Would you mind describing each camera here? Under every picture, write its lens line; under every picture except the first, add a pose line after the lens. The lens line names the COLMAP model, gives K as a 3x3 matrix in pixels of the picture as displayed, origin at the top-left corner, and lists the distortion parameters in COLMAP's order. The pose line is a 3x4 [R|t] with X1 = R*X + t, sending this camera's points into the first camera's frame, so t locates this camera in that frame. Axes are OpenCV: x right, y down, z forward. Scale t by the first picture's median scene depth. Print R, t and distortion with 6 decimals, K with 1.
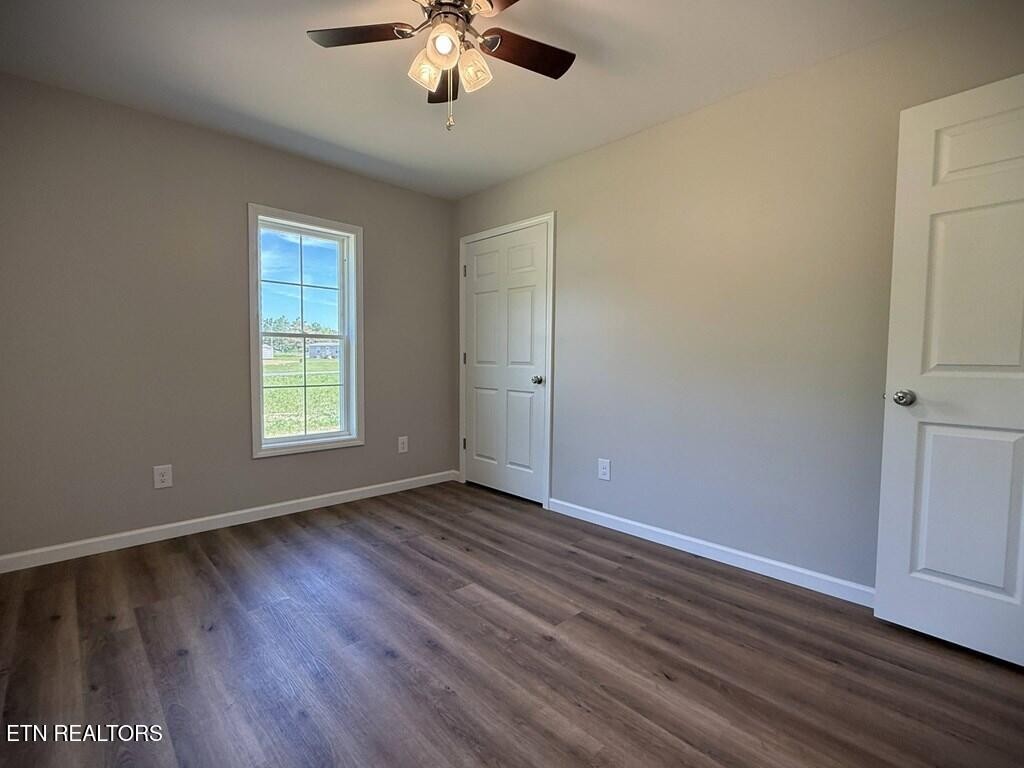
lens RADIAL K [[464.2, 0, 497.7], [0, 464.2, 386.1], [0, 0, 1]] dist [0.000232, 0.000114]
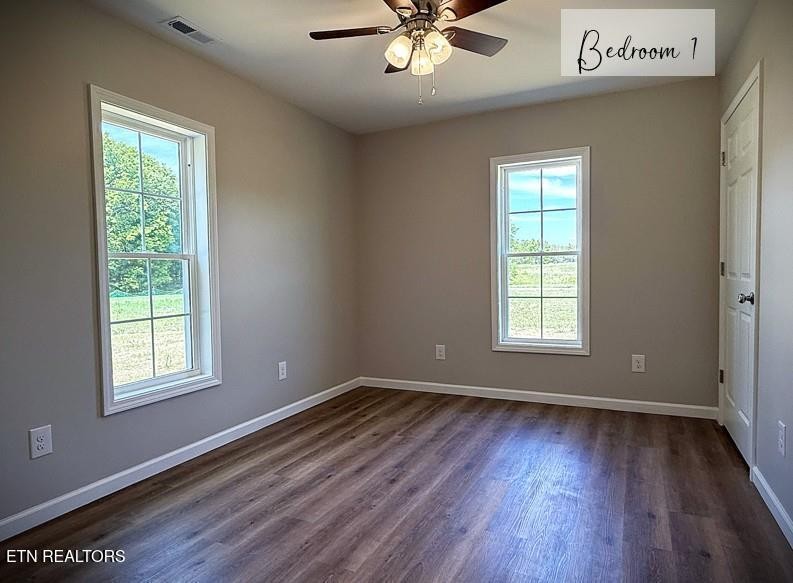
lens RADIAL K [[471.5, 0, 396.5], [0, 471.5, 291.5], [0, 0, 1]] dist [-0.002972, -0.000972]
pose [[0.385860, 0.020422, -0.922331, 0.762940], [-0.028035, 0.999553, 0.010403, -0.022207], [0.922131, 0.021844, 0.386260, 0.290440]]
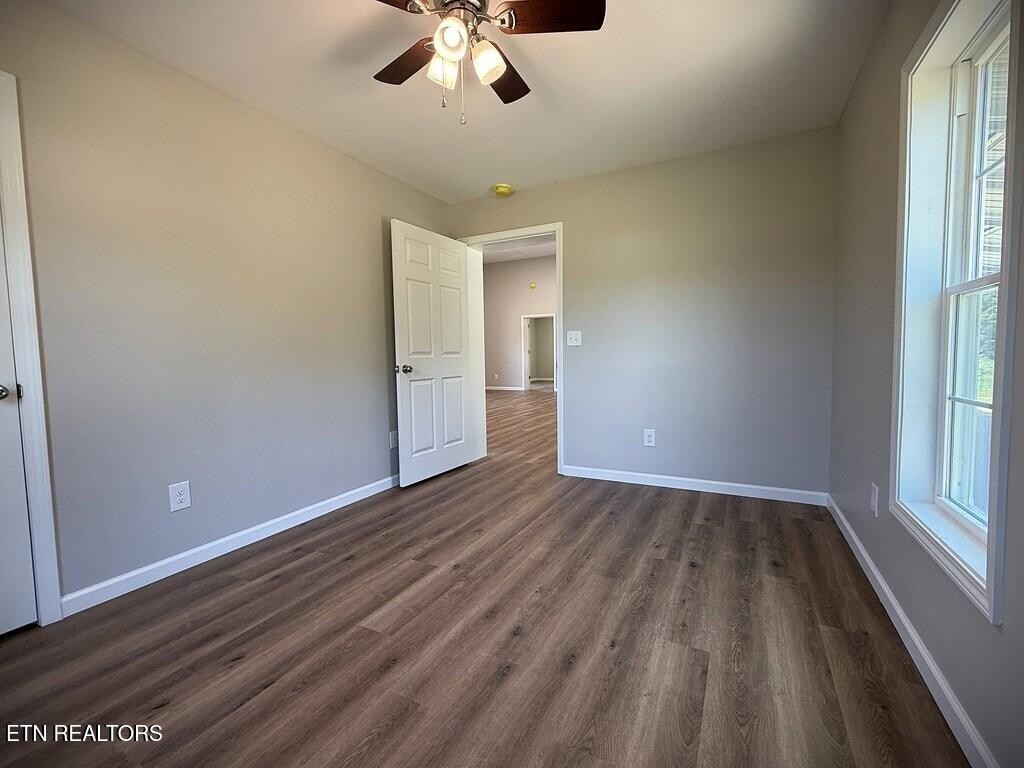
lens RADIAL K [[464.2, 0, 497.7], [0, 464.2, 386.1], [0, 0, 1]] dist [0.000232, 0.000114]
pose [[-0.326281, -0.066625, 0.942922, -0.783200], [0.065213, 0.993550, 0.092768, -0.043302], [-0.943021, 0.091759, -0.319831, 0.895995]]
